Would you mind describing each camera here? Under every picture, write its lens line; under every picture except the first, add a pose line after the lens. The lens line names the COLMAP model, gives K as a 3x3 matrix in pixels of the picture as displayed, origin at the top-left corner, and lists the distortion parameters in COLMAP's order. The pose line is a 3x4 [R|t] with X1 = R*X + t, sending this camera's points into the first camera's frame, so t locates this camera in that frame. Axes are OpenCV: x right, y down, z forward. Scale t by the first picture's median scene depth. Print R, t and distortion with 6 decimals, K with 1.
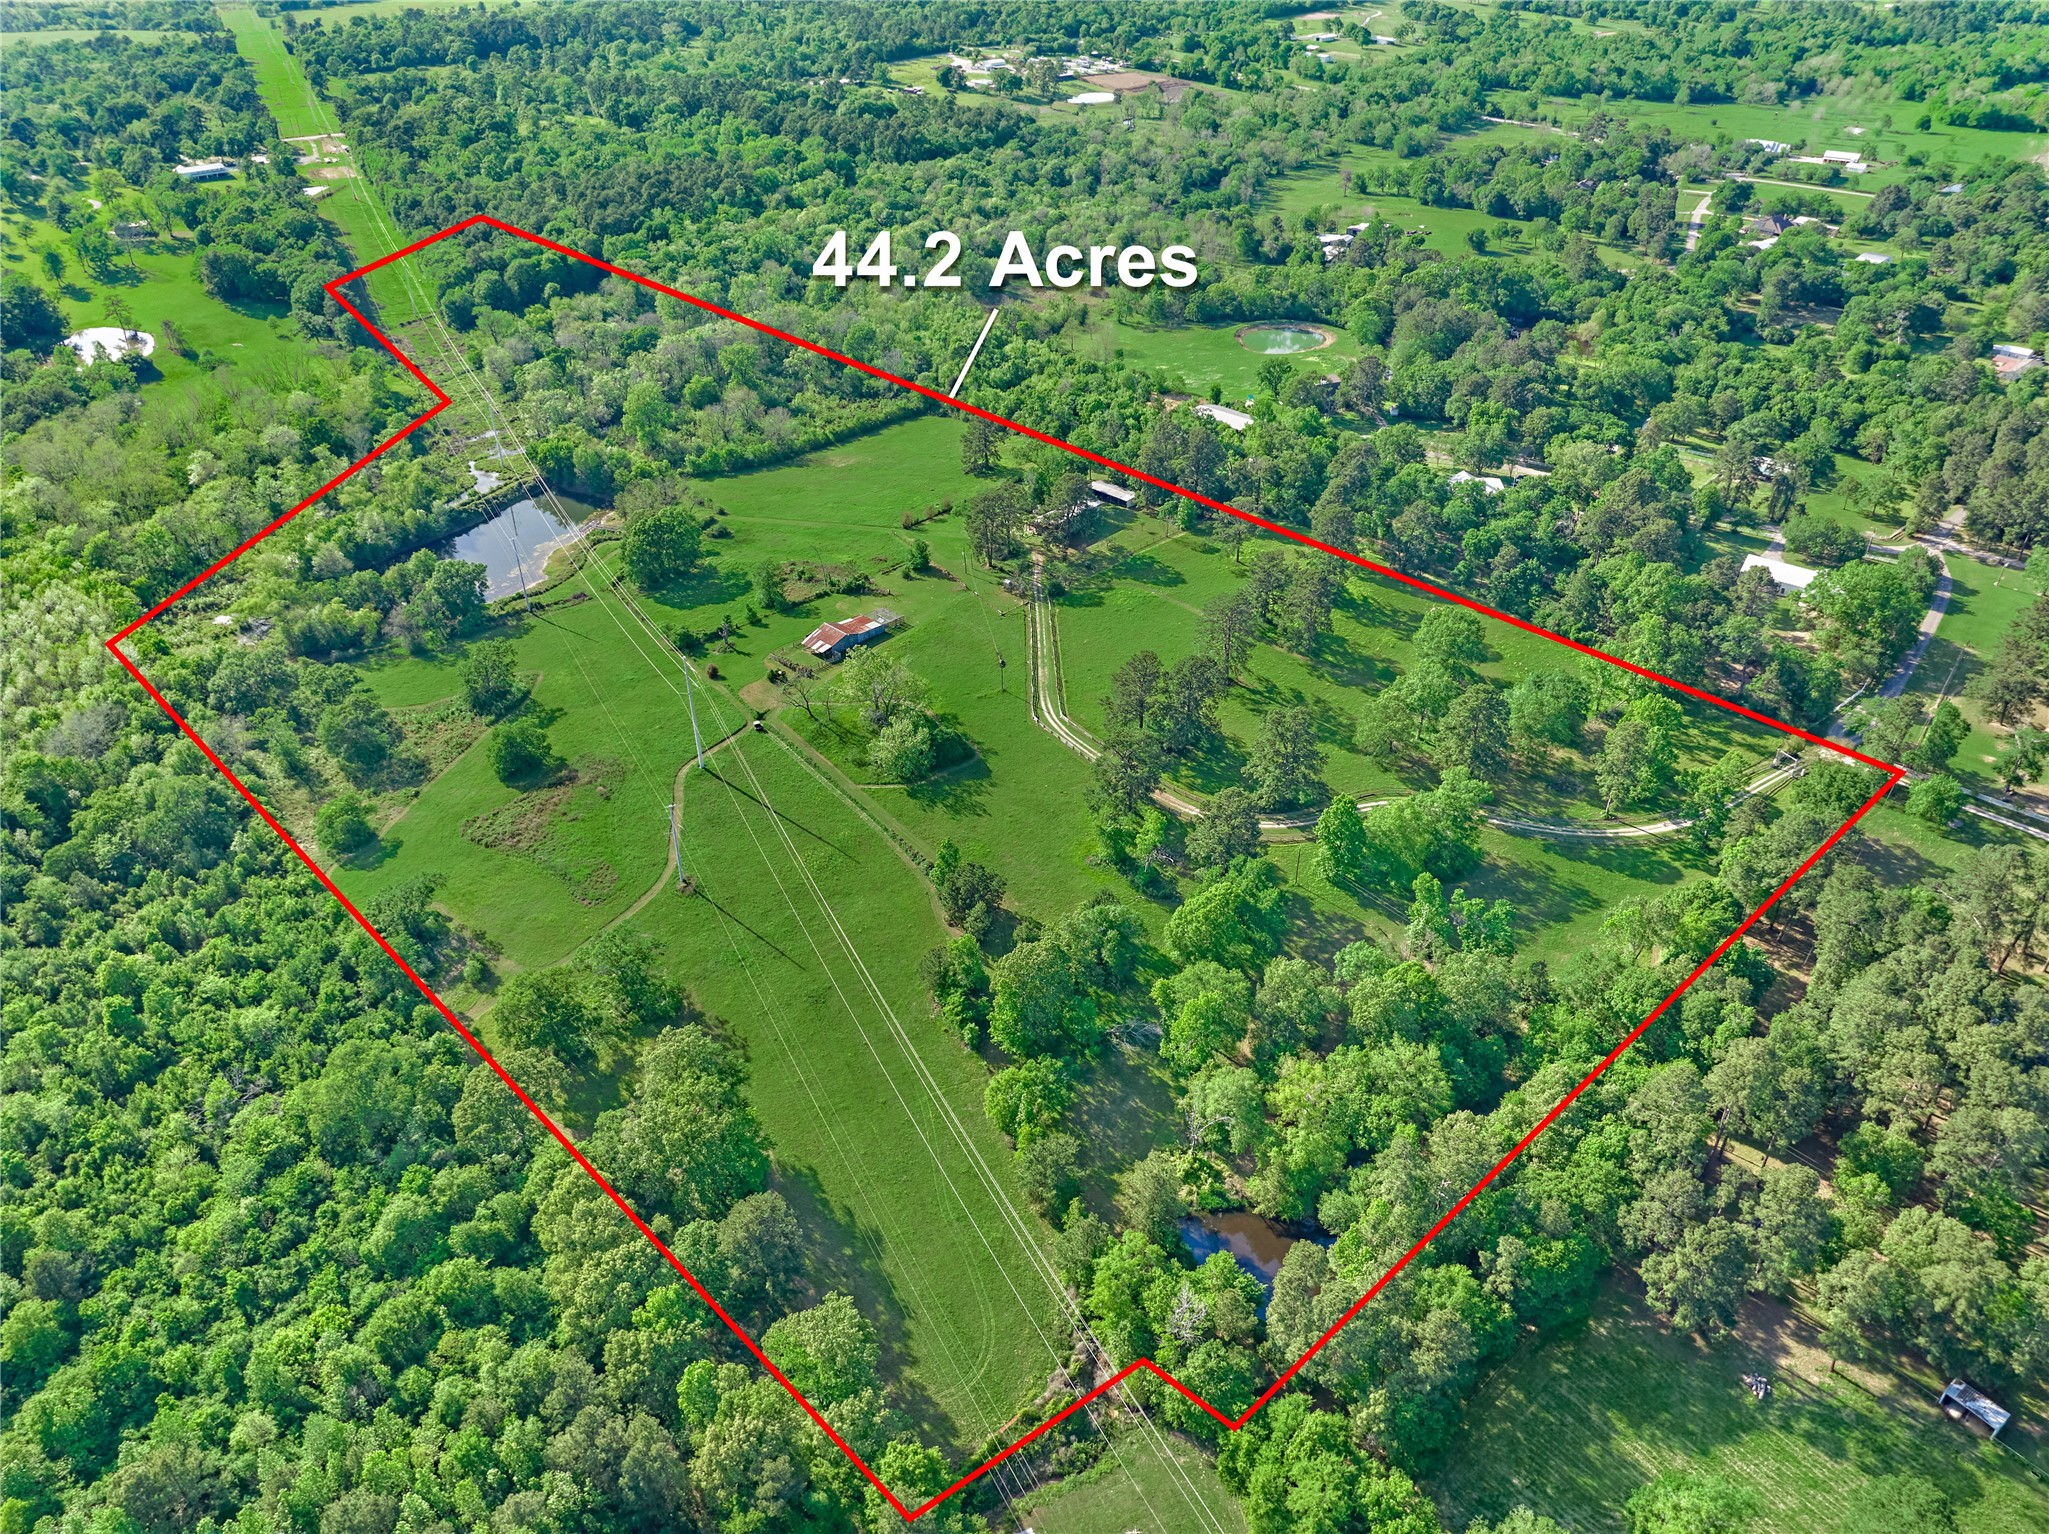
lens RADIAL K [[1489.9, 0, 1024.5], [0, 1489.9, 767.0], [0, 0, 1]] dist [-0.060808, 0.031129]
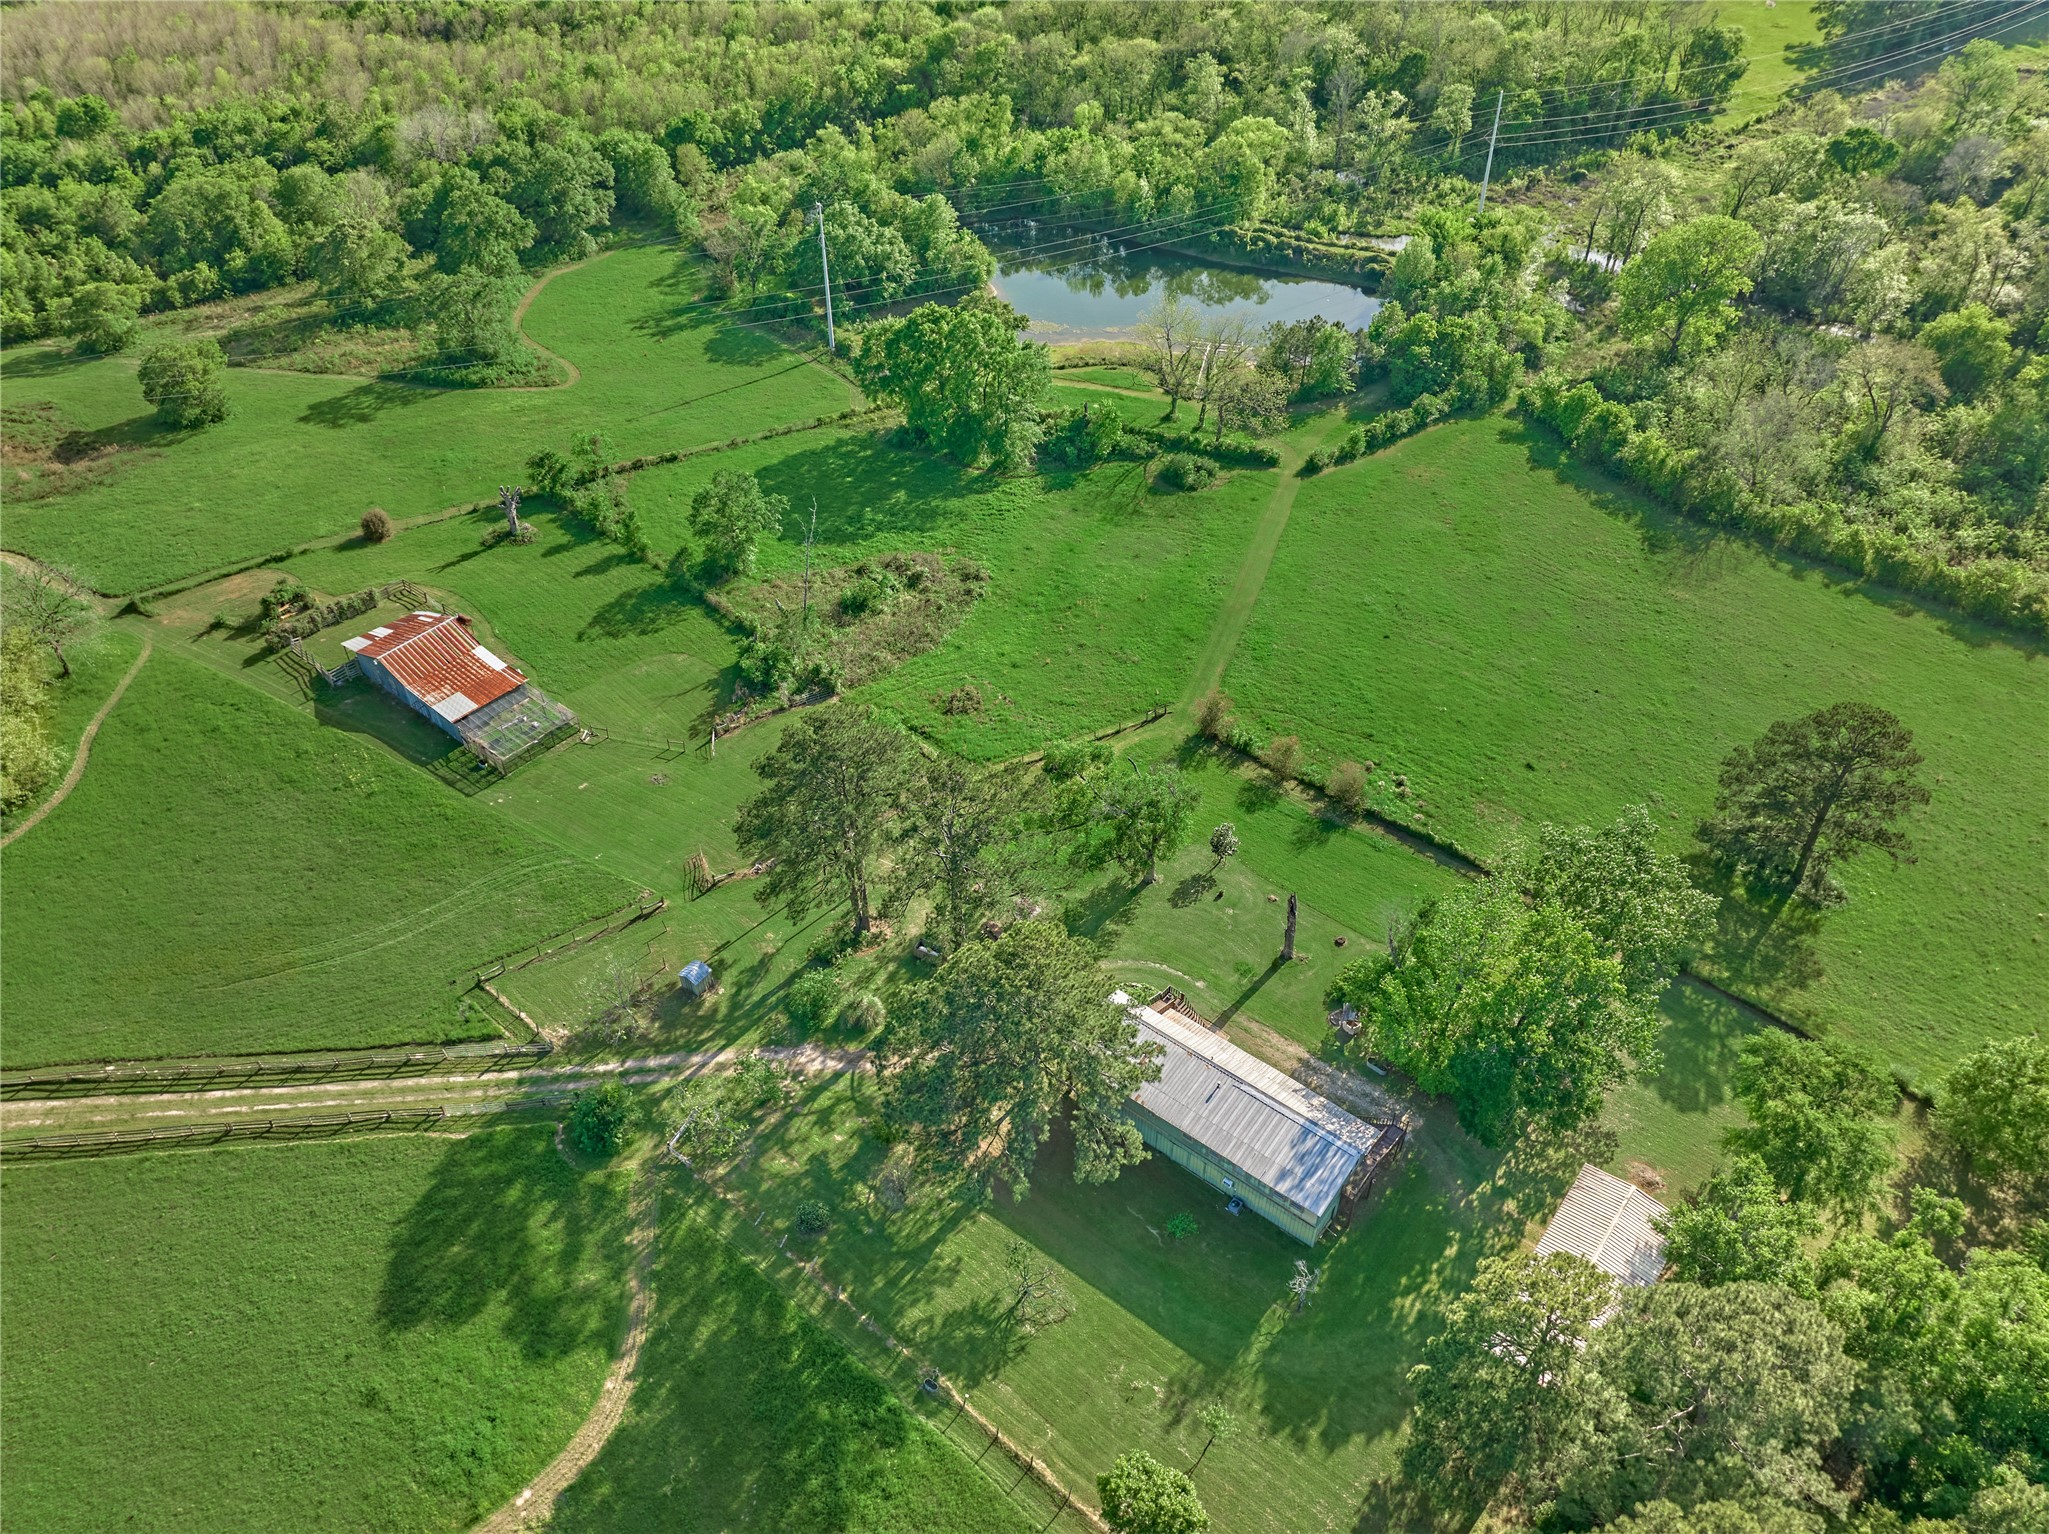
lens RADIAL K [[1489.9, 0, 1024.5], [0, 1489.9, 767.0], [0, 0, 1]] dist [-0.060808, 0.031129]
pose [[0.084267, 0.647709, -0.757214, 0.156805], [-0.556235, 0.661074, 0.503571, -0.283146], [0.826741, 0.378754, 0.415985, 0.803305]]
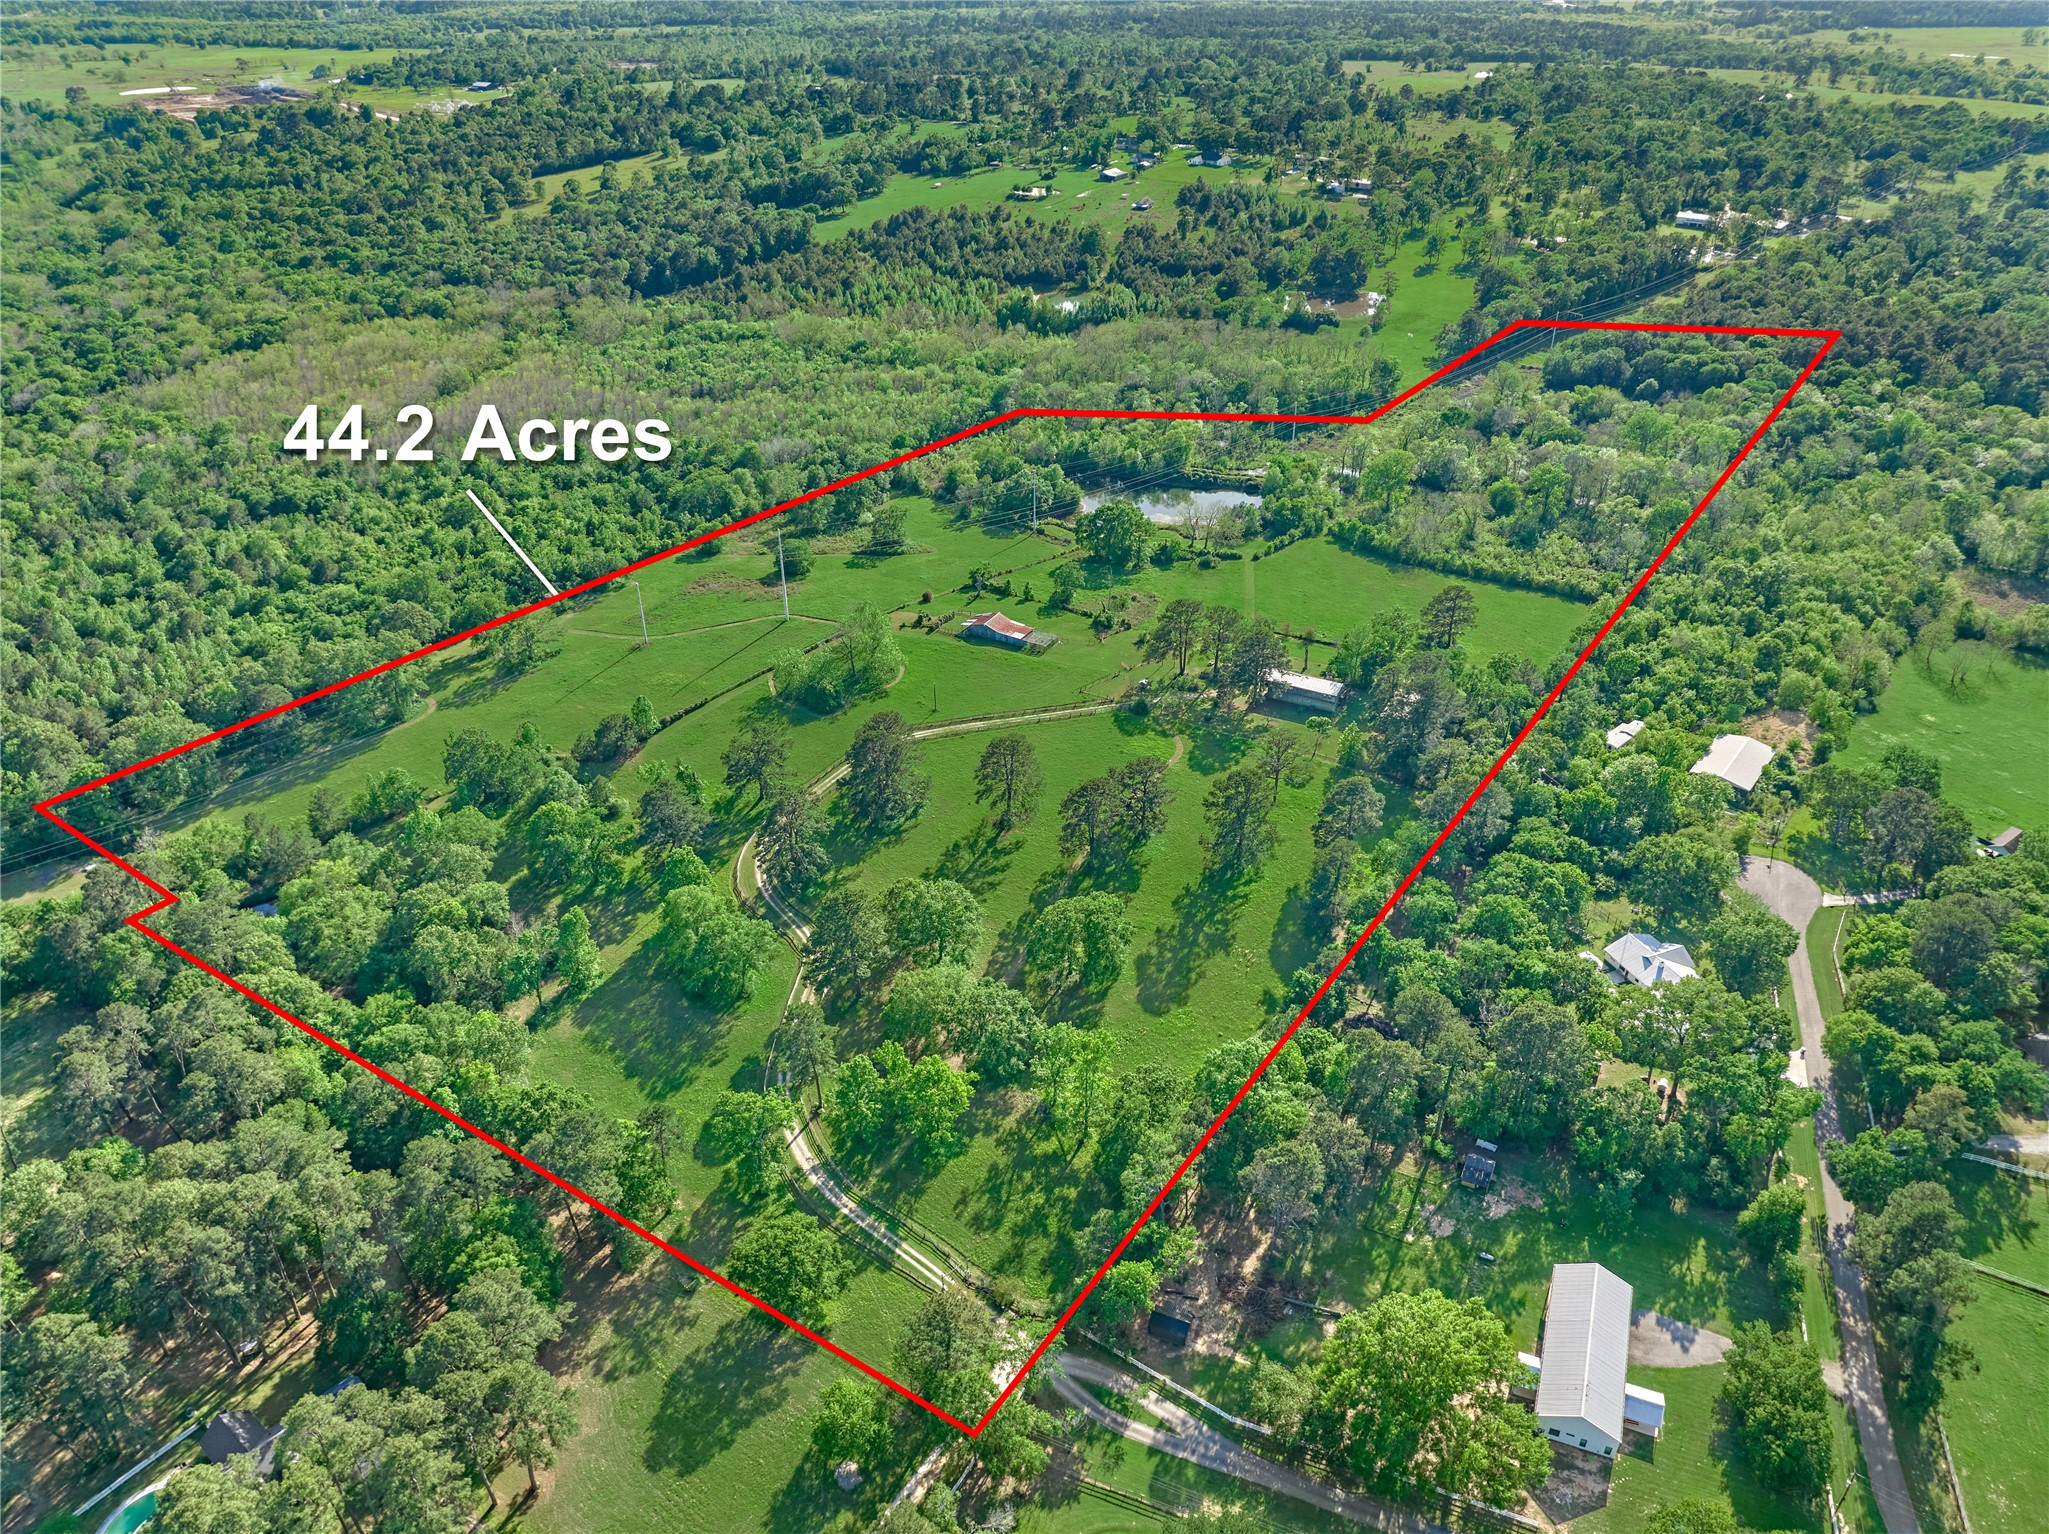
lens RADIAL K [[1489.9, 0, 1024.5], [0, 1489.9, 767.0], [0, 0, 1]] dist [-0.060808, 0.031129]
pose [[0.260719, 0.496655, -0.827864, 0.688958], [-0.535667, 0.787833, 0.303941, -0.287678], [0.803173, 0.364216, 0.471445, 0.441477]]
